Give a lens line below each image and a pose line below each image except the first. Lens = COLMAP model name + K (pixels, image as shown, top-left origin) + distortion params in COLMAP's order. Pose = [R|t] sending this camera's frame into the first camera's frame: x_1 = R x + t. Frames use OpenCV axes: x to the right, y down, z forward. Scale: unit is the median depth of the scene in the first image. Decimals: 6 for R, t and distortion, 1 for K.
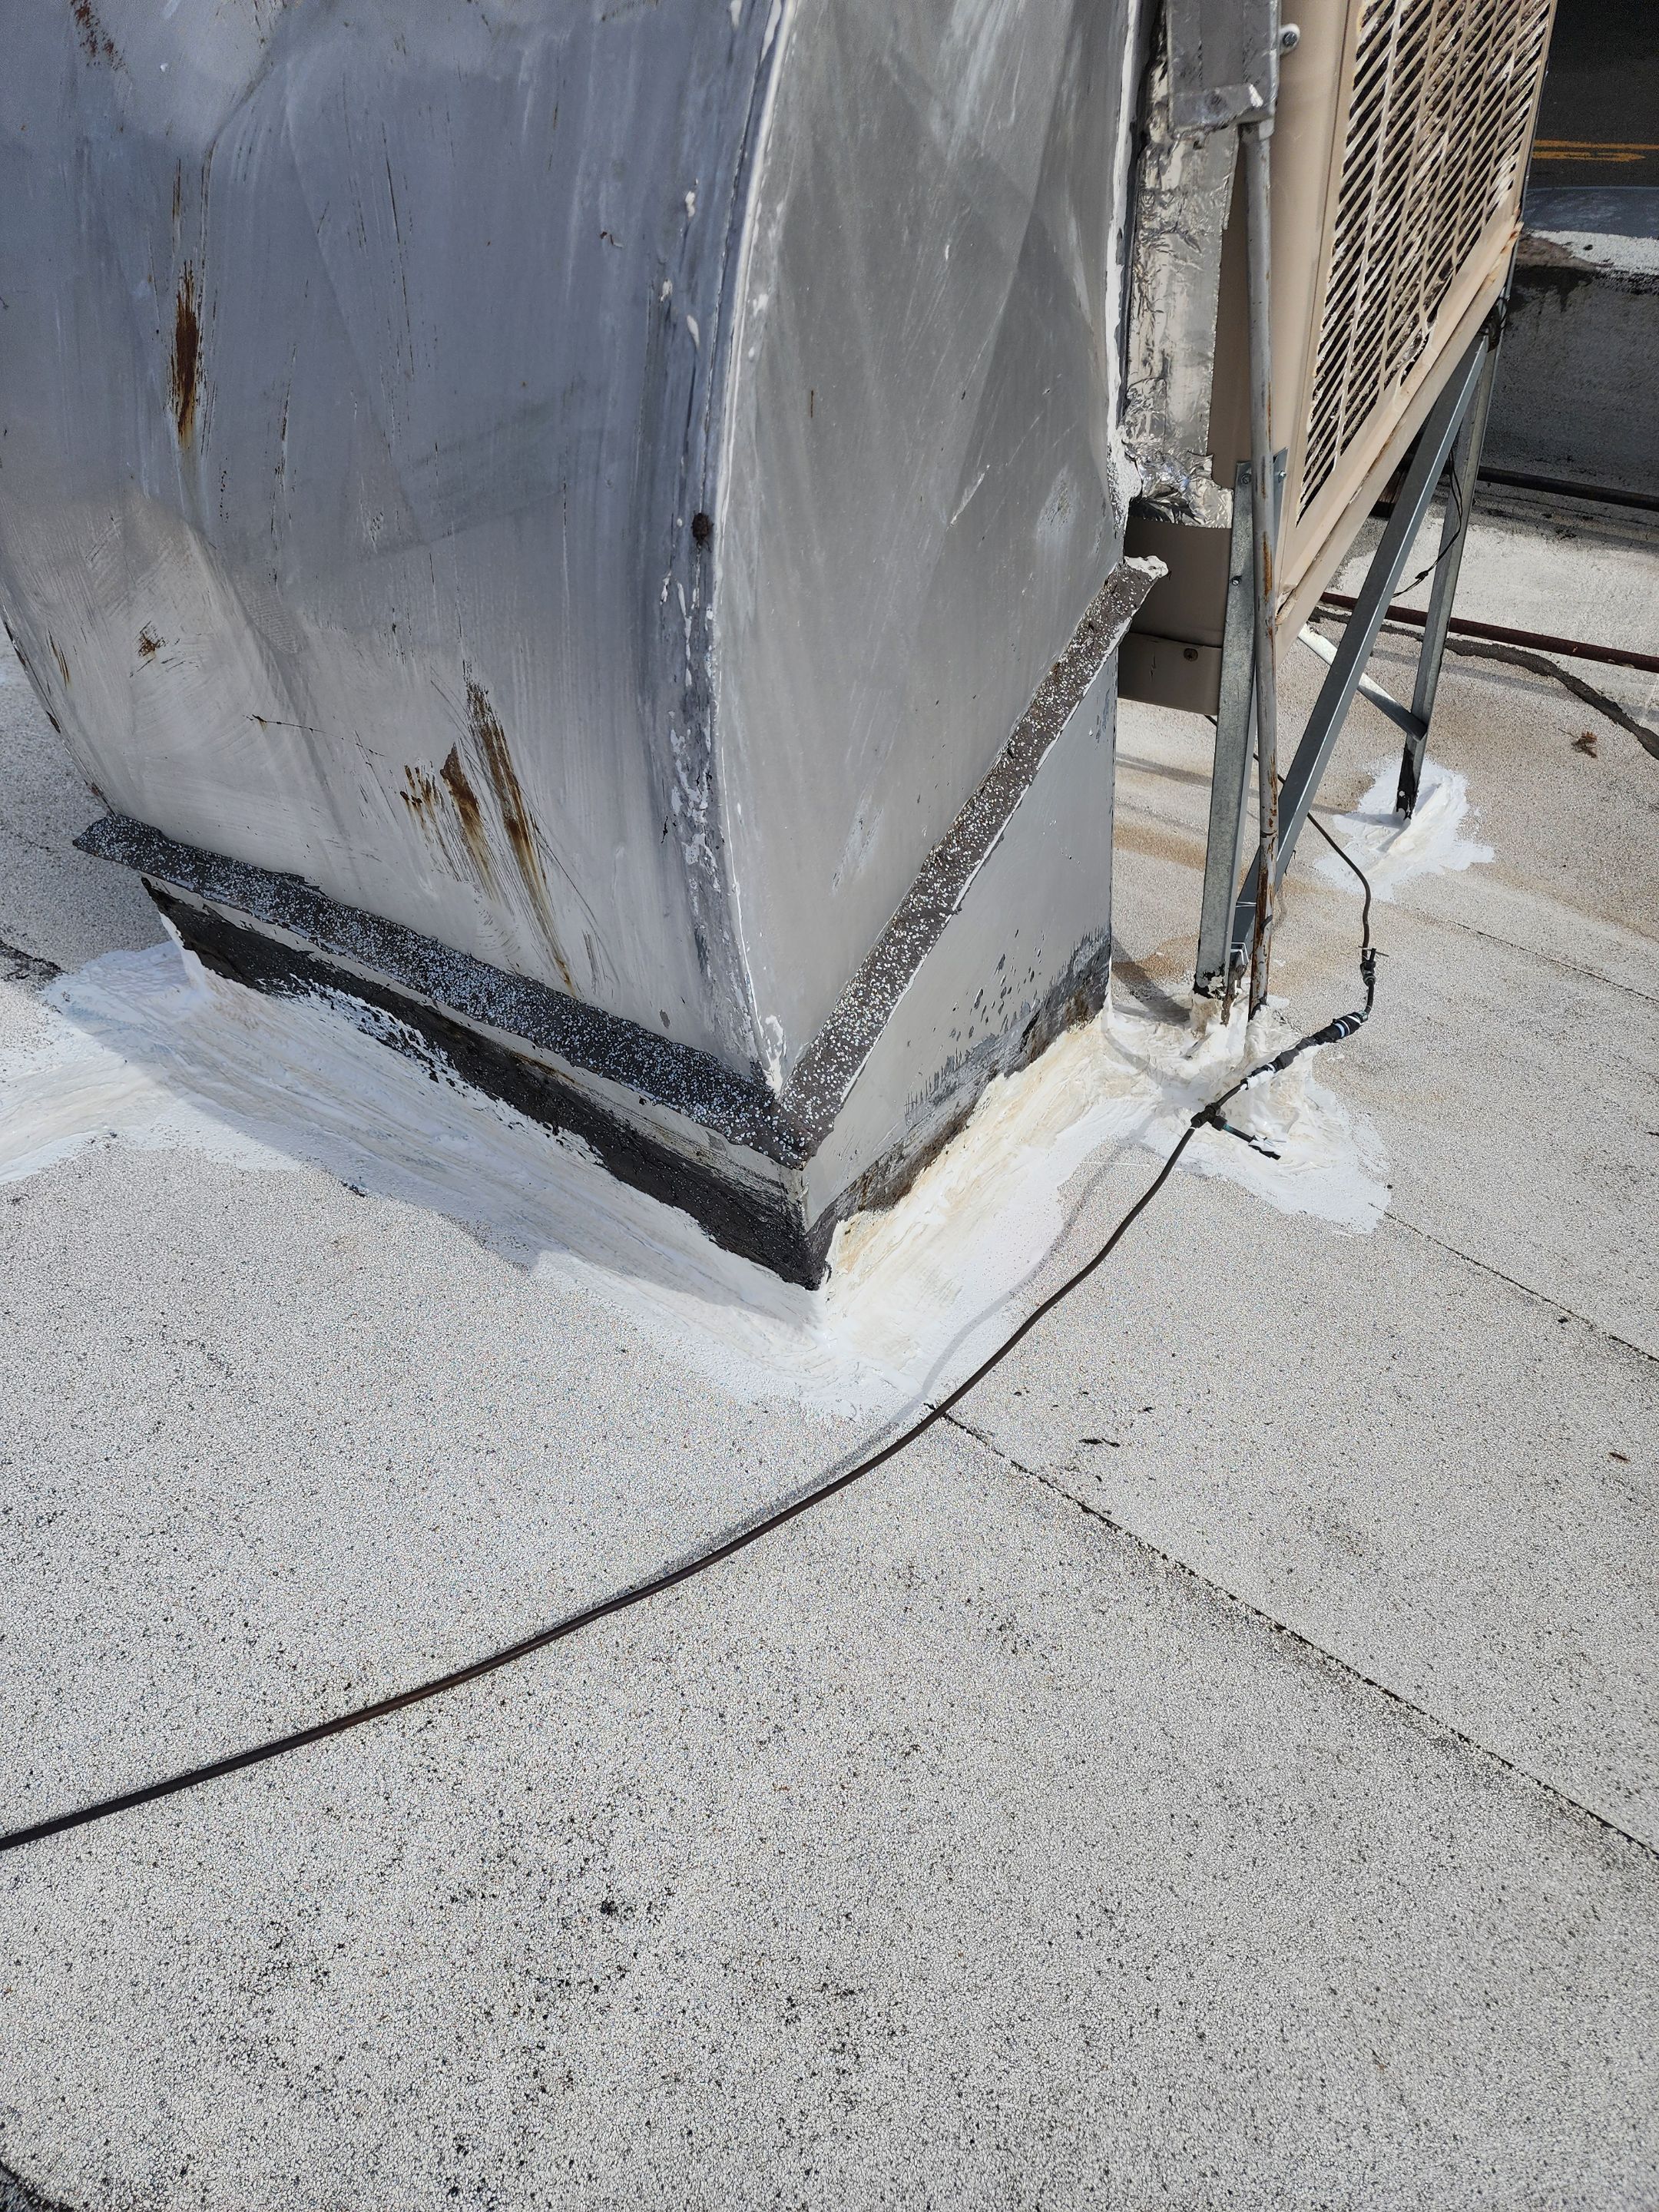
lens RADIAL K [[1542.6, 0, 829.5], [0, 1542.6, 1106.0], [0, 0, 1]] dist [0.069345, -0.075512]
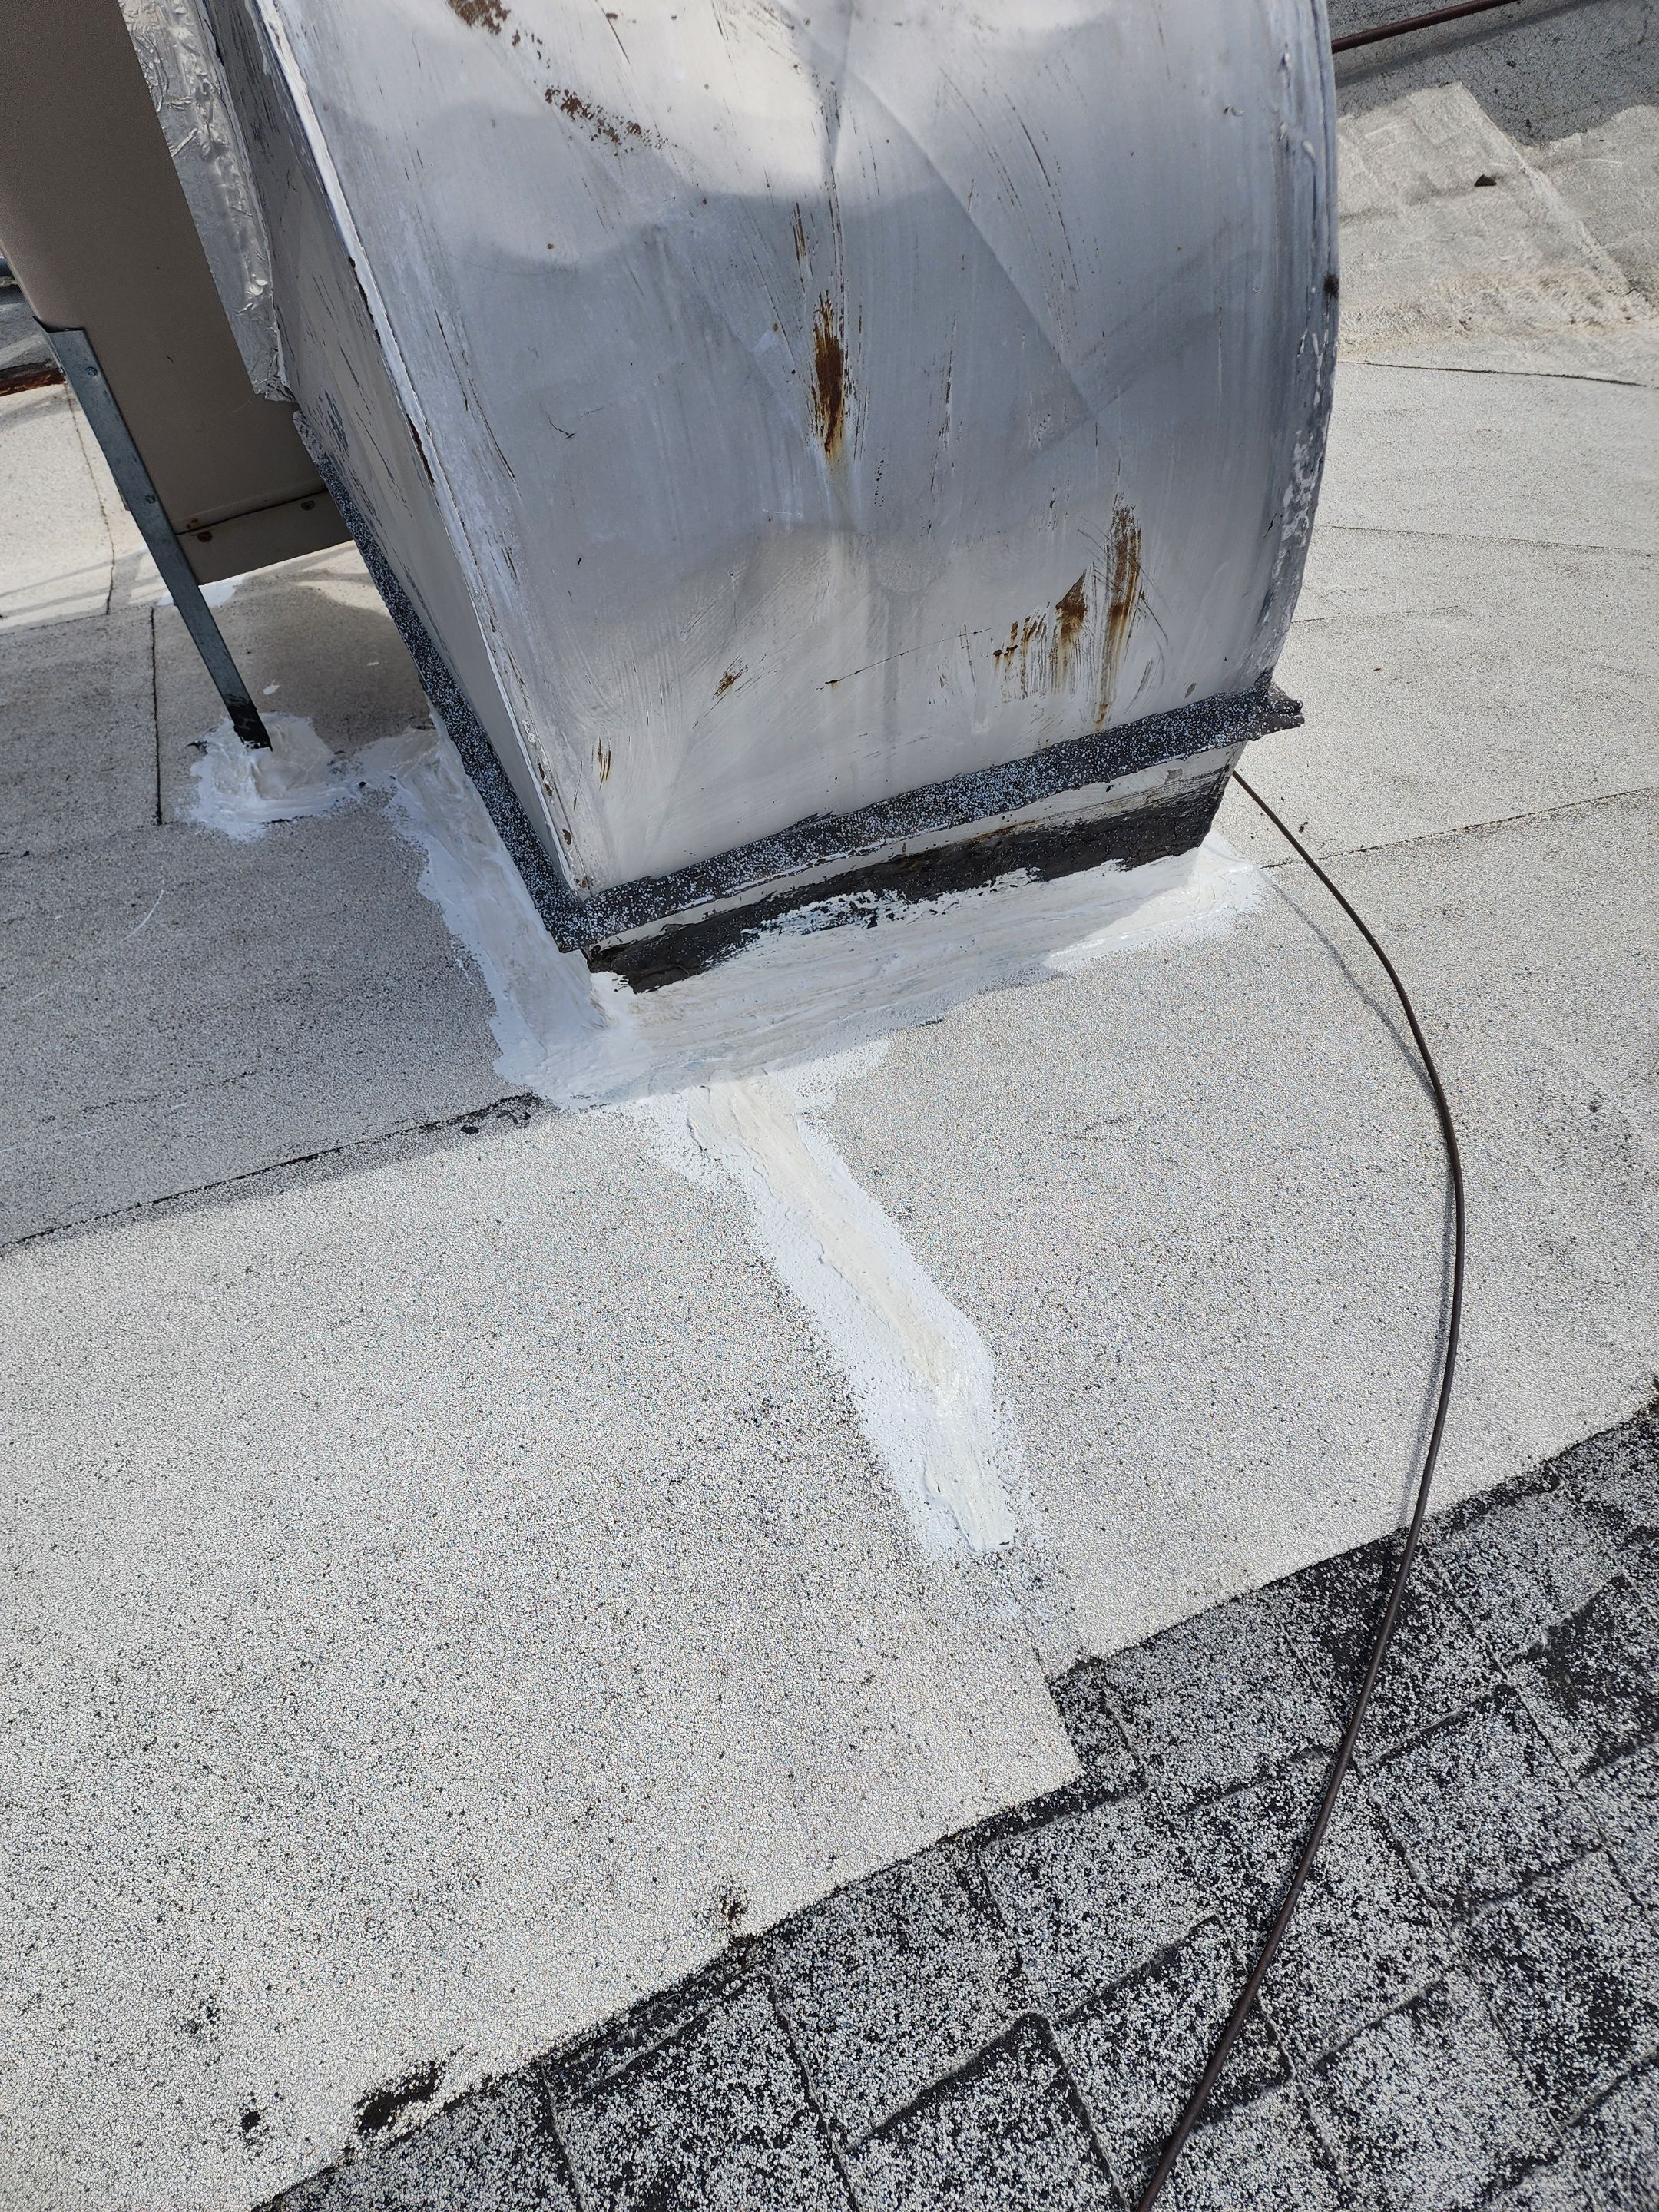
lens RADIAL K [[1542.6, 0, 829.5], [0, 1542.6, 1106.0], [0, 0, 1]] dist [0.069345, -0.075512]
pose [[0.579086, -0.667430, 0.468184, -1.254968], [0.562291, 0.742798, 0.363427, -0.492083], [-0.590328, 0.052800, 0.805434, 0.136864]]
